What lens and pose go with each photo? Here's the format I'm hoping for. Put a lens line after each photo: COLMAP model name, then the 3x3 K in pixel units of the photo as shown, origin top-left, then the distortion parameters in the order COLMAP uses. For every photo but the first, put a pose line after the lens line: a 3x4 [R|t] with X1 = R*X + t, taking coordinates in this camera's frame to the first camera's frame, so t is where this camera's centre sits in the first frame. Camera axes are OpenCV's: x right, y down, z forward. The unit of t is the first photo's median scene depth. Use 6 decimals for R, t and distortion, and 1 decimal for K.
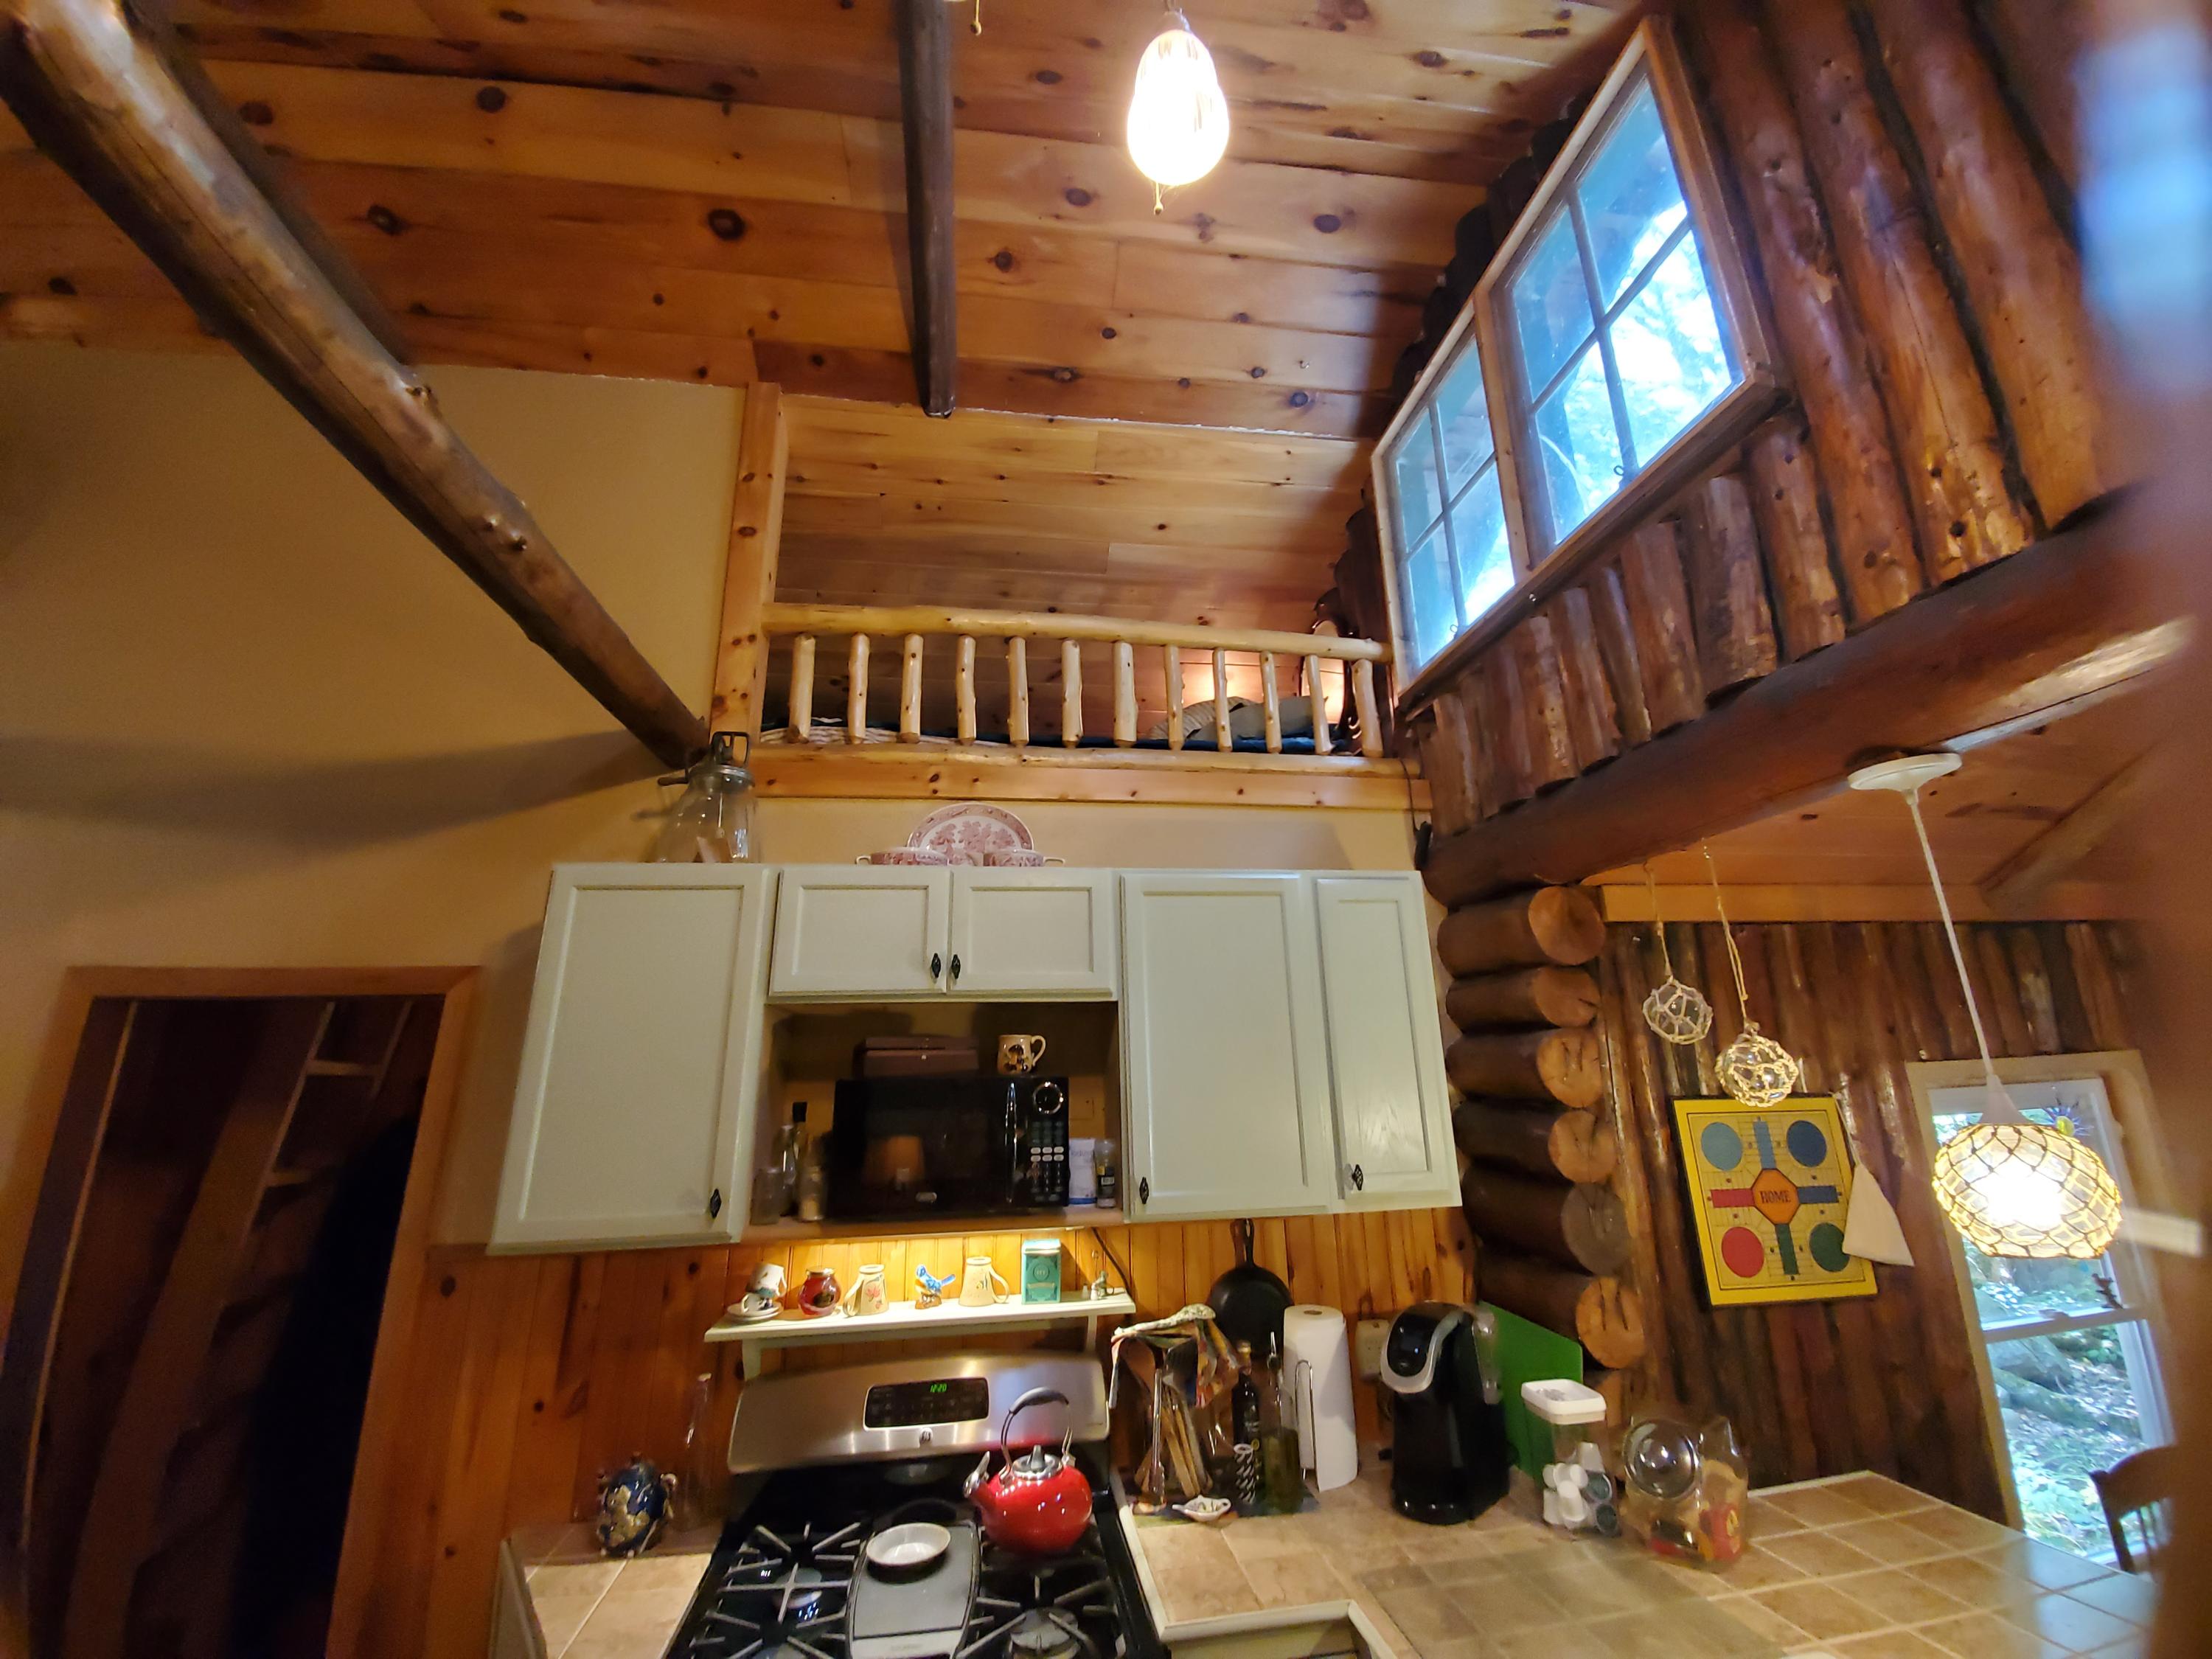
lens RADIAL K [[870.4, 0, 1126.6], [0, 870.4, 801.6], [0, 0, 1]] dist [0.013665, -0.017474]
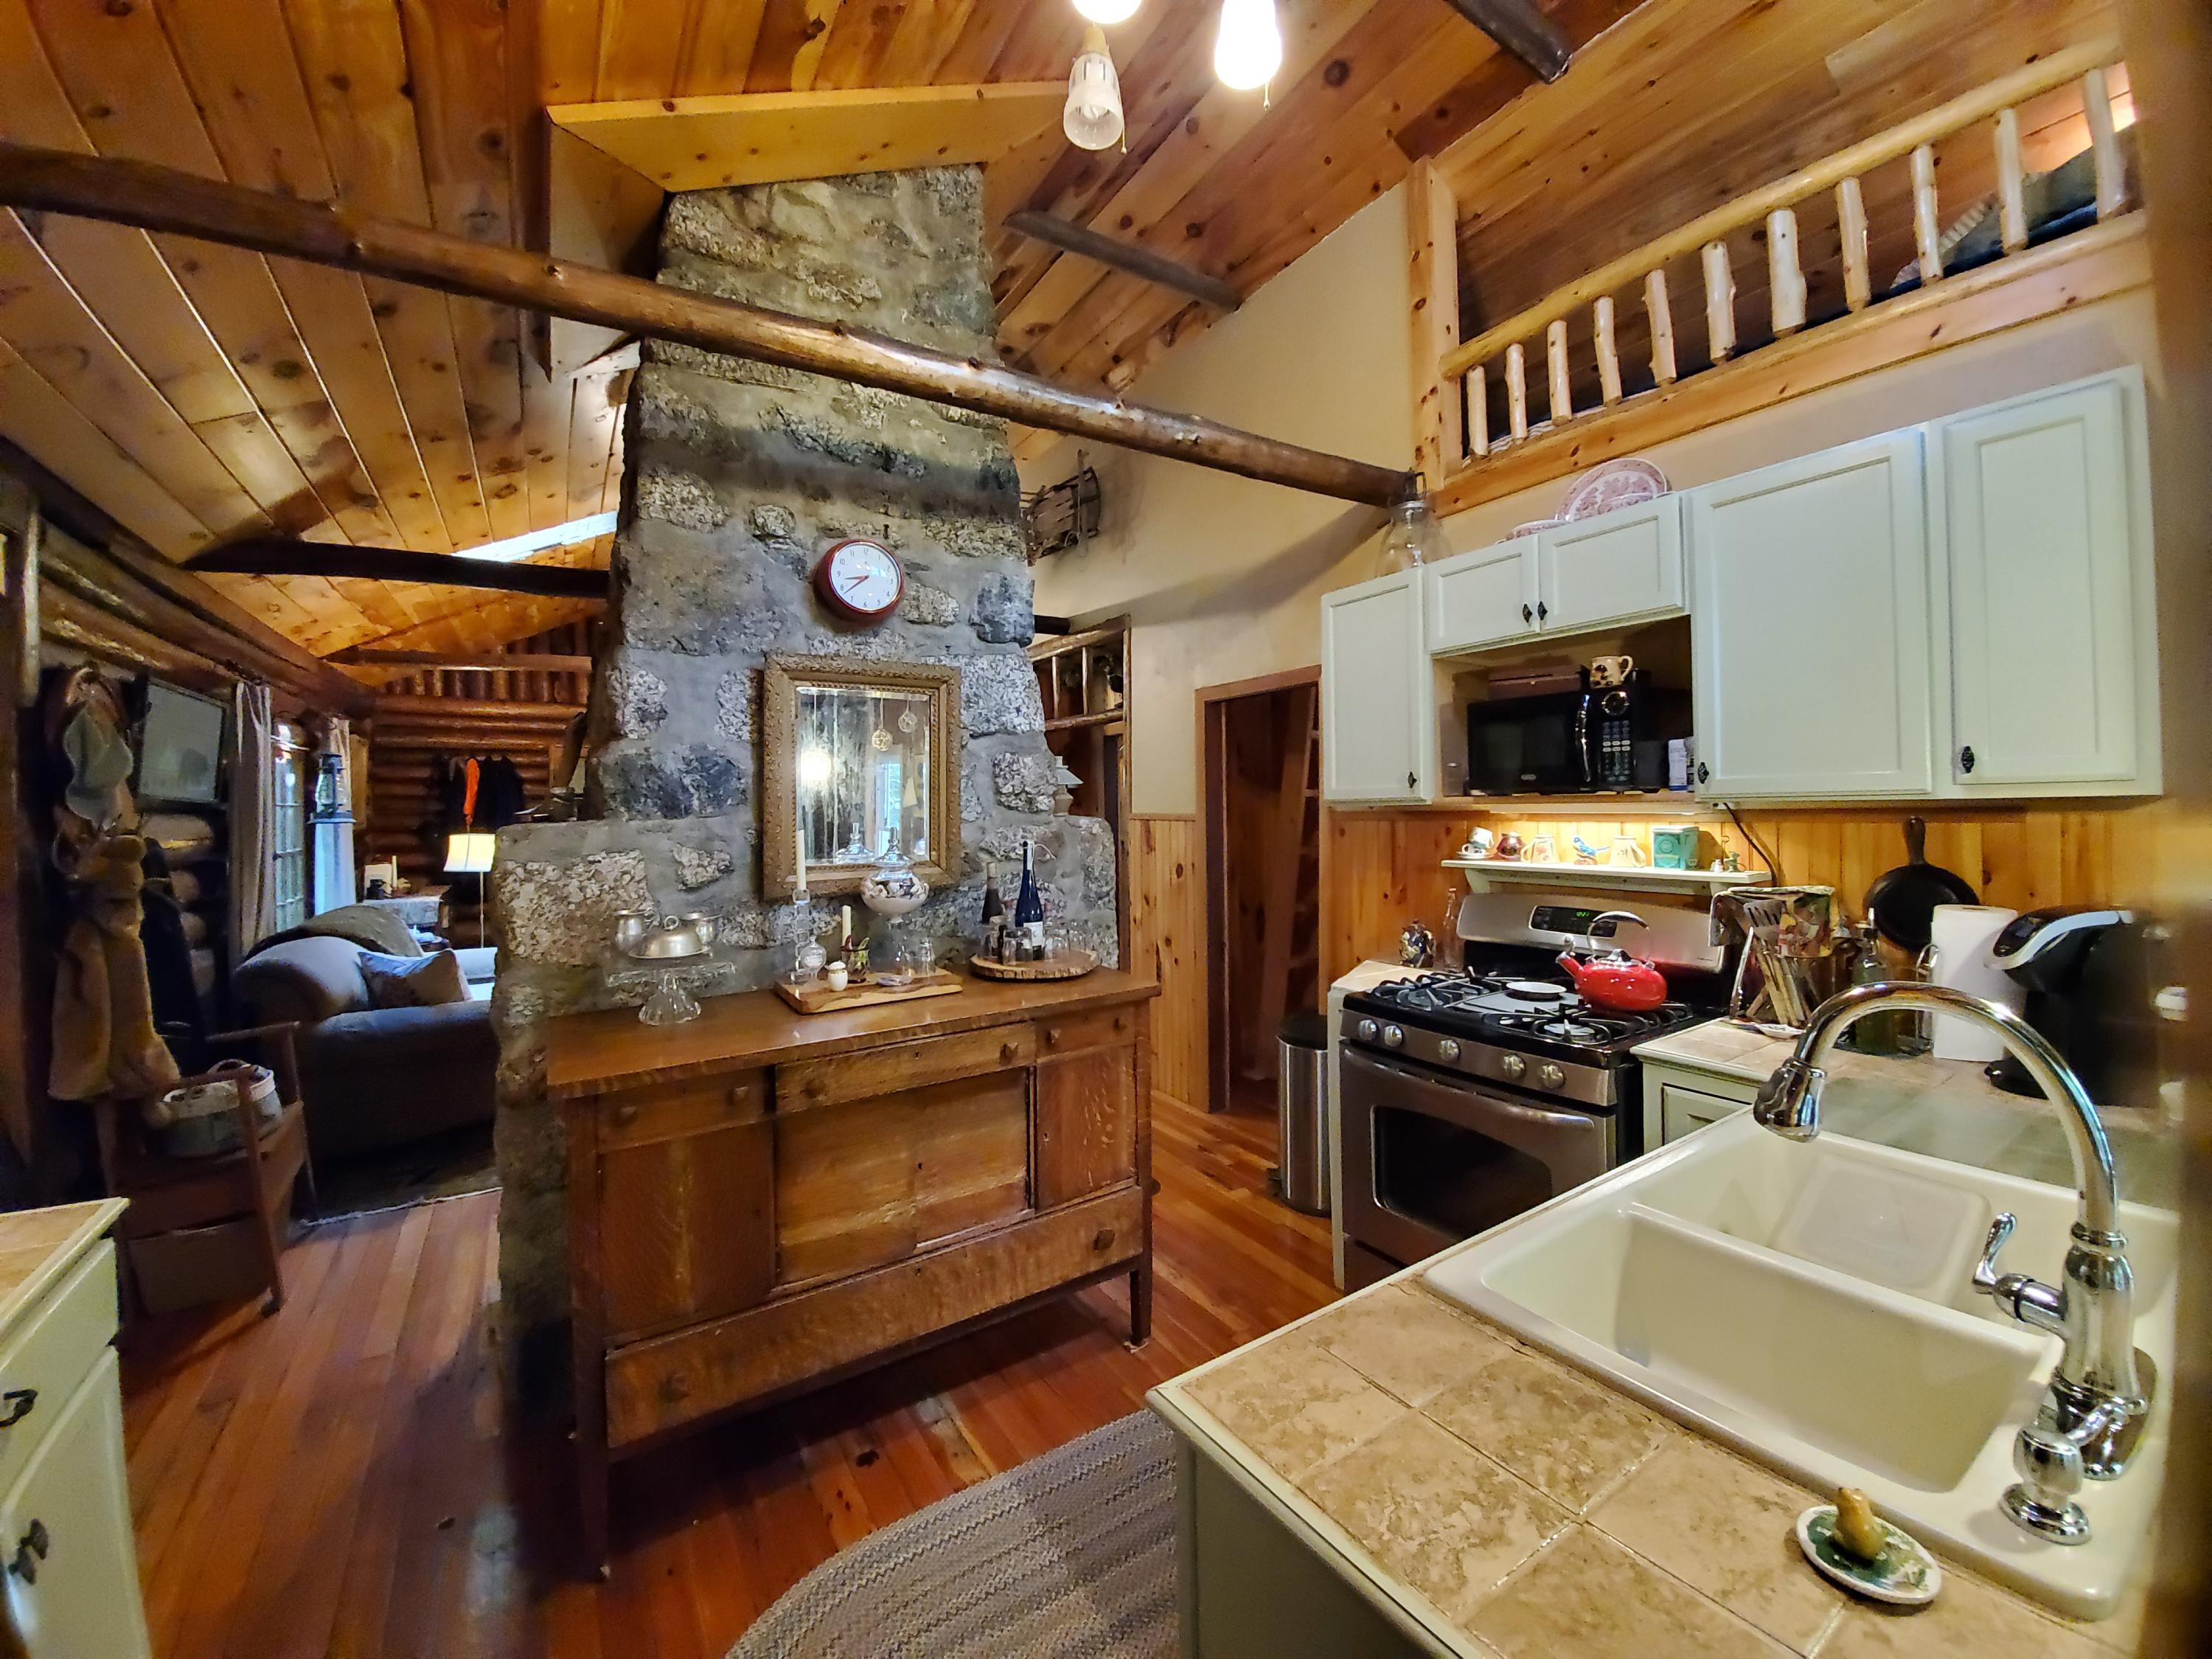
lens RADIAL K [[870.4, 0, 1126.6], [0, 870.4, 801.6], [0, 0, 1]] dist [0.013665, -0.017474]
pose [[0.415736, 0.011524, -0.909412, 0.684354], [0.270744, 0.953018, 0.135846, 0.113199], [0.868252, -0.302694, 0.393084, -0.104522]]
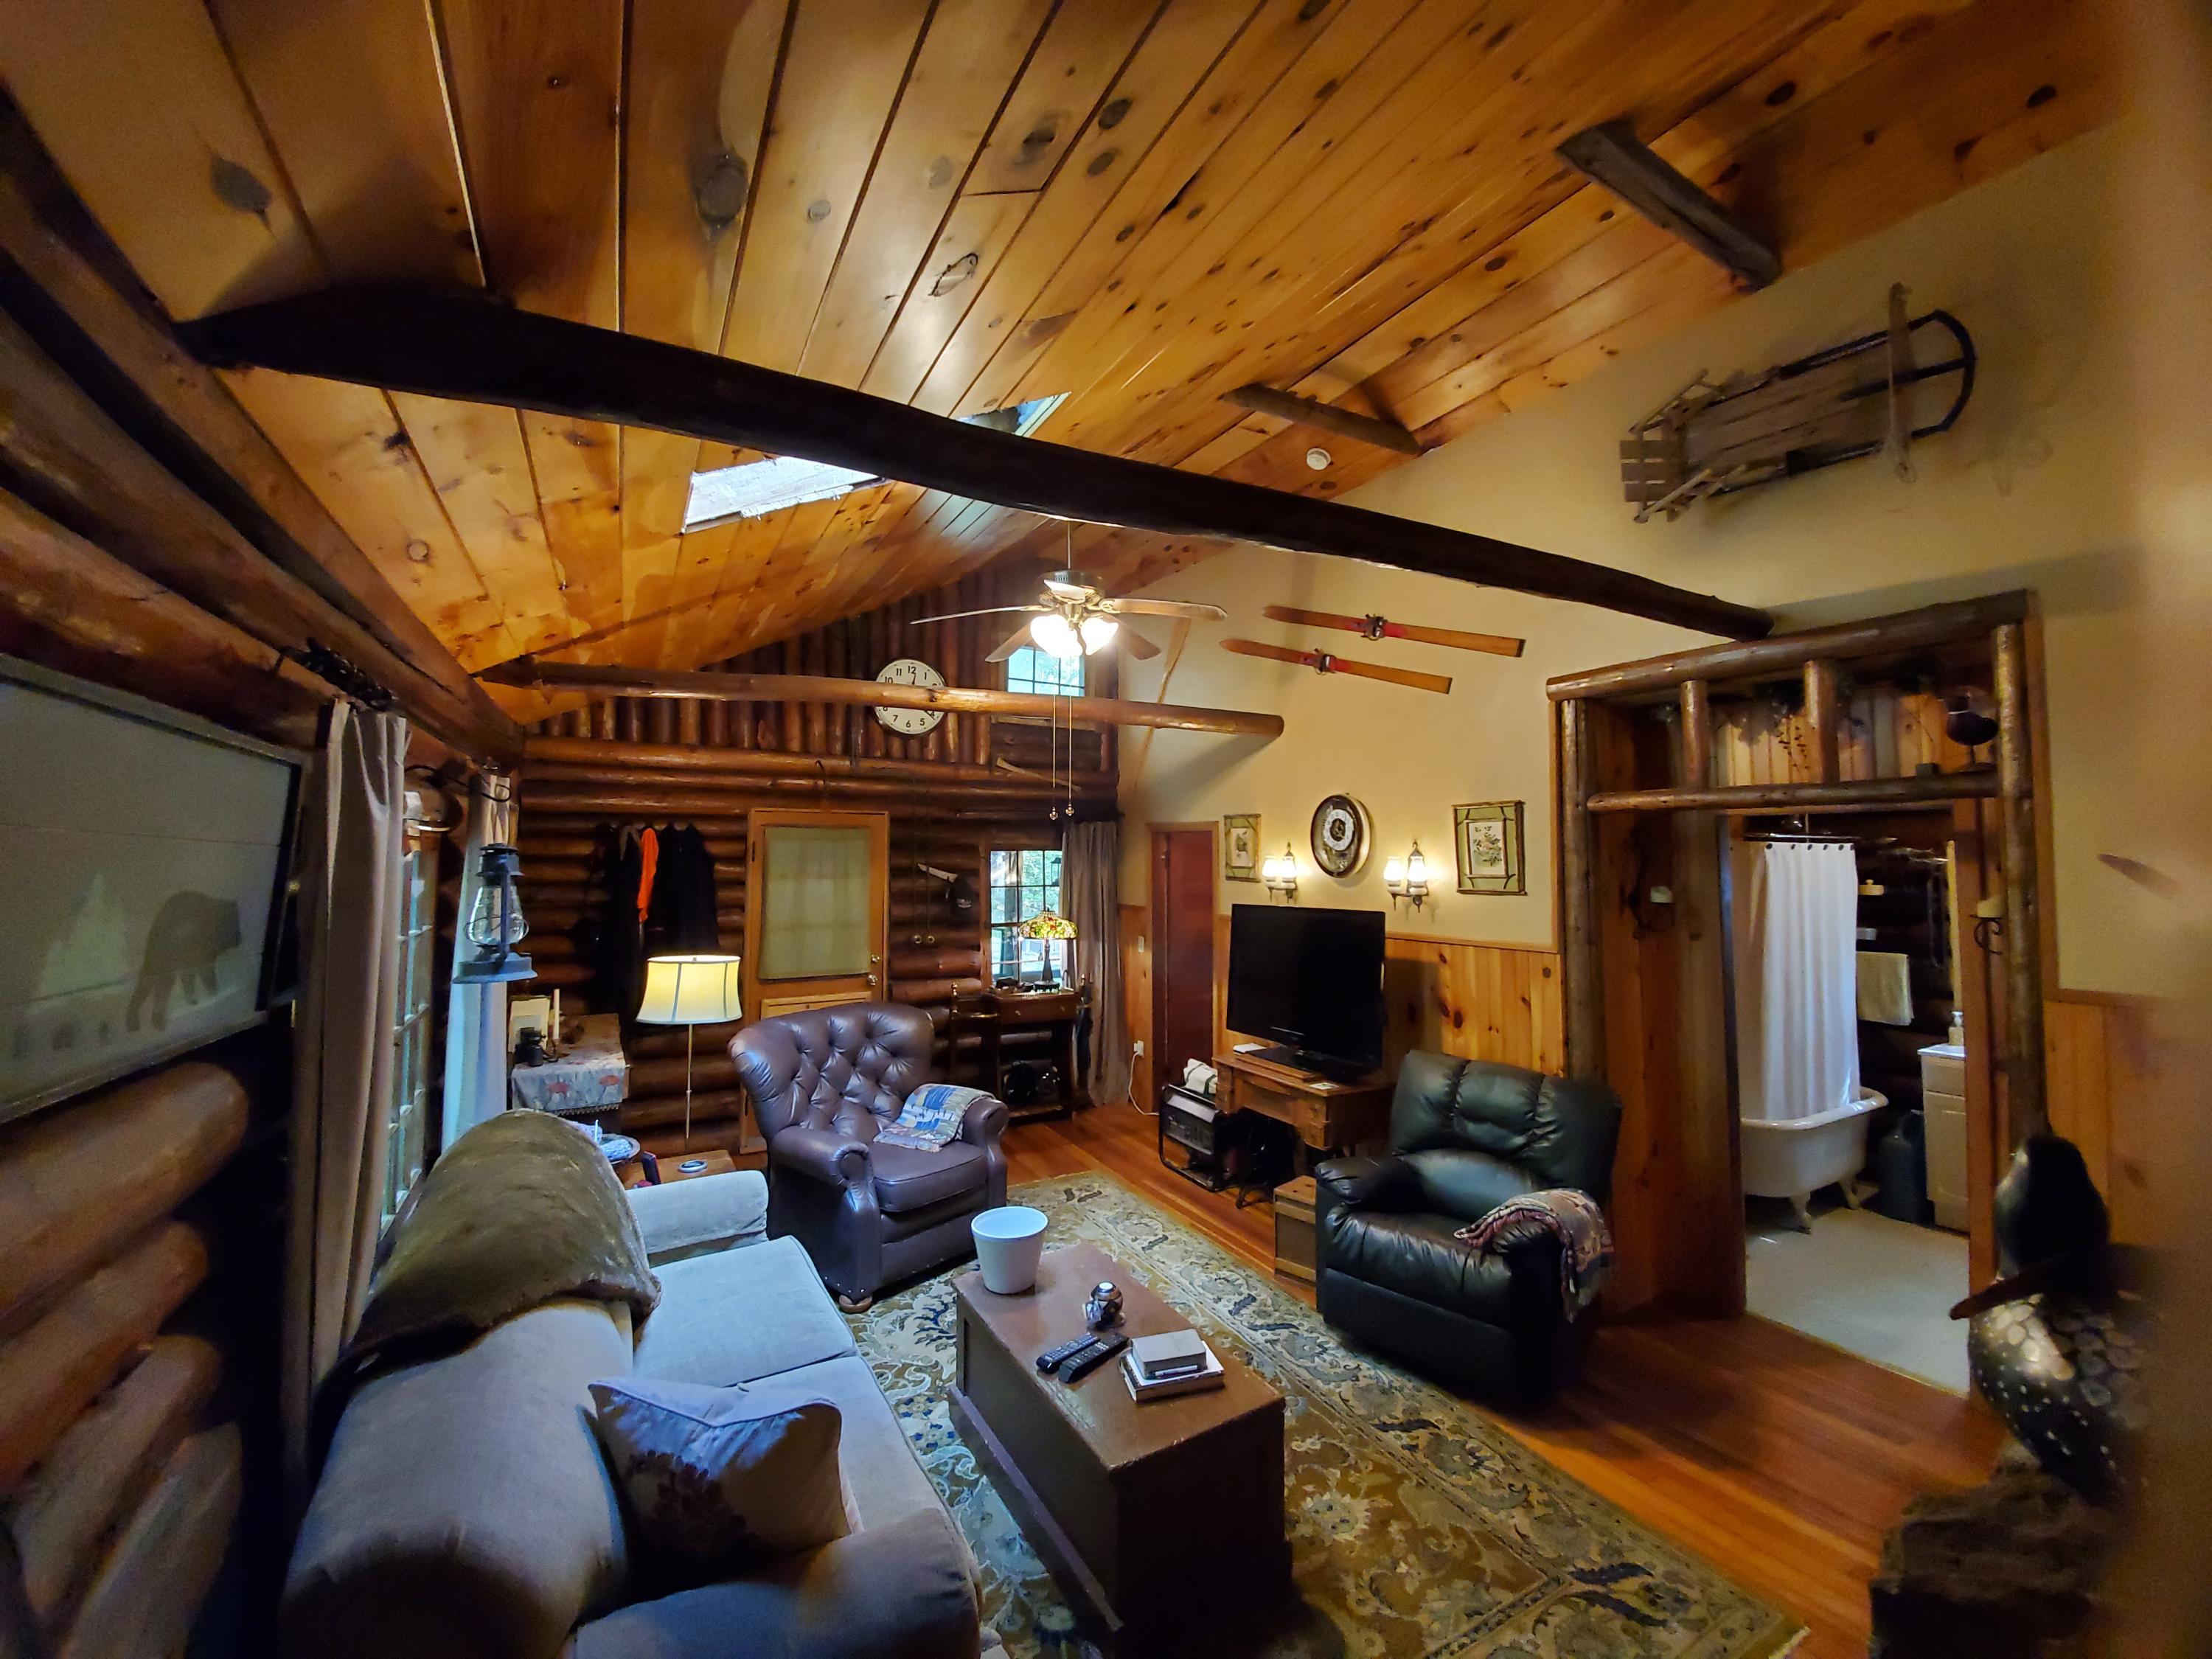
lens RADIAL K [[874.6, 0, 1128.3], [0, 874.6, 800.8], [0, 0, 1]] dist [0.010531, -0.016940]
pose [[0.362228, -0.033545, -0.931486, -0.857527], [0.263799, 0.962183, 0.067934, -0.183886], [0.893980, -0.270332, 0.357379, -0.633675]]
